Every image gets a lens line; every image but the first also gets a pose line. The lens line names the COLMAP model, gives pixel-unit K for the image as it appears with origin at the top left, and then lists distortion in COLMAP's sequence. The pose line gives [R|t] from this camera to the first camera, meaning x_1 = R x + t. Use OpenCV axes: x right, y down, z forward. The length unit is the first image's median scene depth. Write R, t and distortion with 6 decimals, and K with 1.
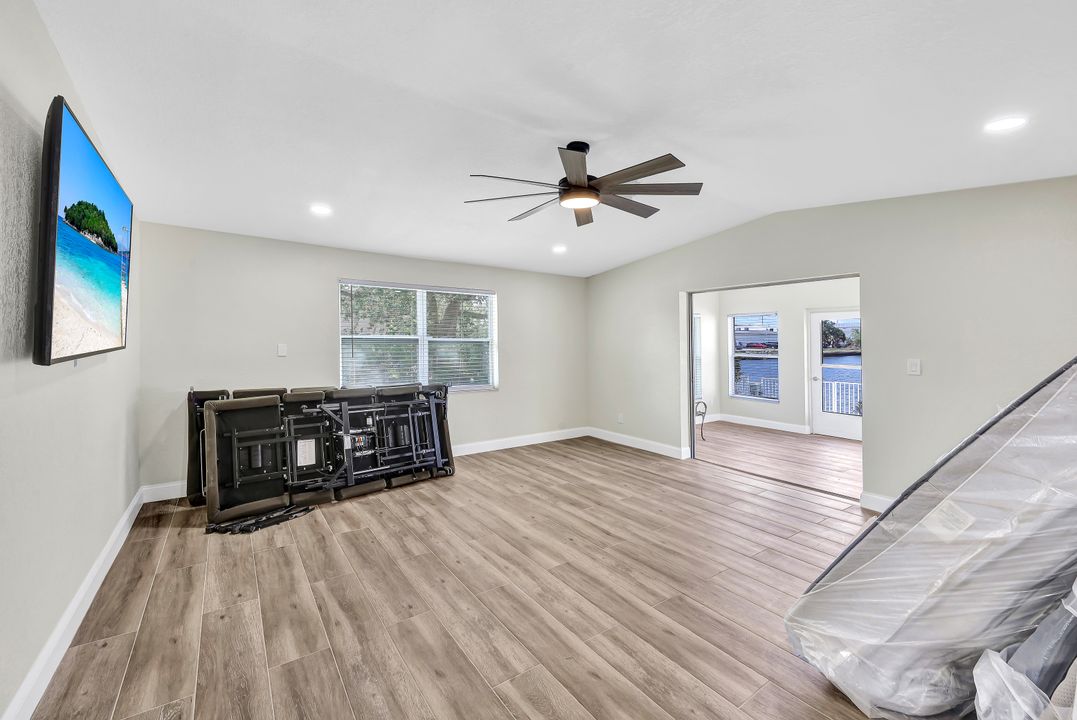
lens RADIAL K [[435.6, 0, 534.1], [0, 435.6, 346.9], [0, 0, 1]] dist [0.001134, 0.000055]
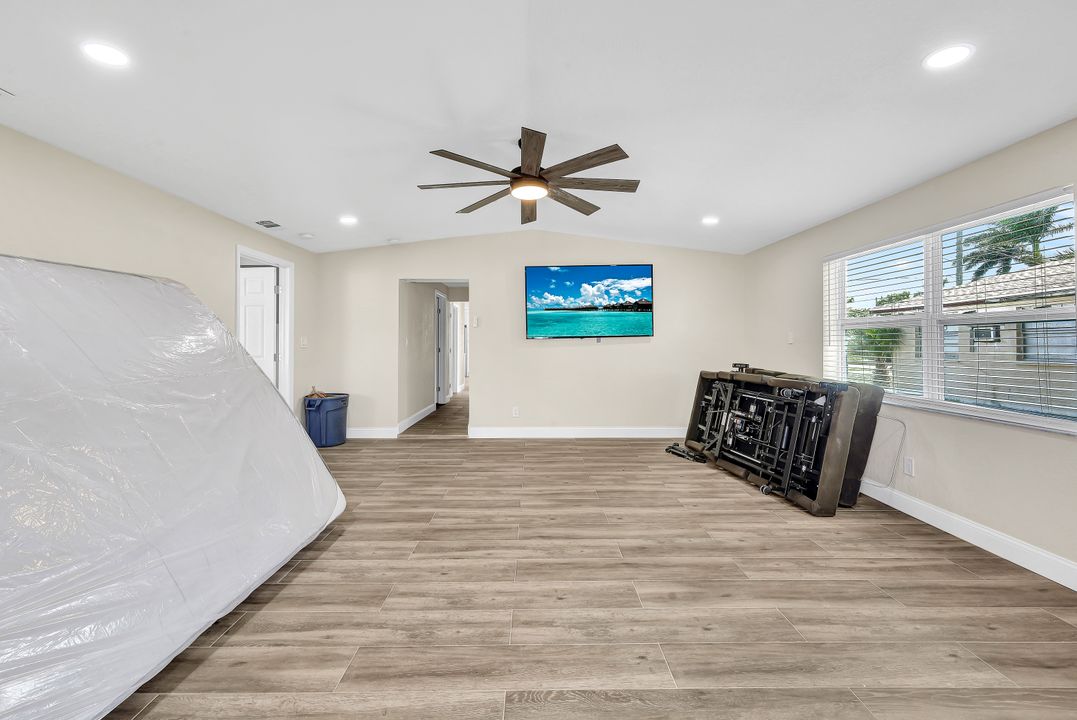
lens RADIAL K [[435.6, 0, 534.1], [0, 435.6, 346.9], [0, 0, 1]] dist [0.001134, 0.000055]
pose [[-0.565475, -0.000002, -0.824766, 0.756200], [-0.007160, 0.999962, 0.004907, 0.037407], [0.824735, 0.008680, -0.565453, 1.242564]]
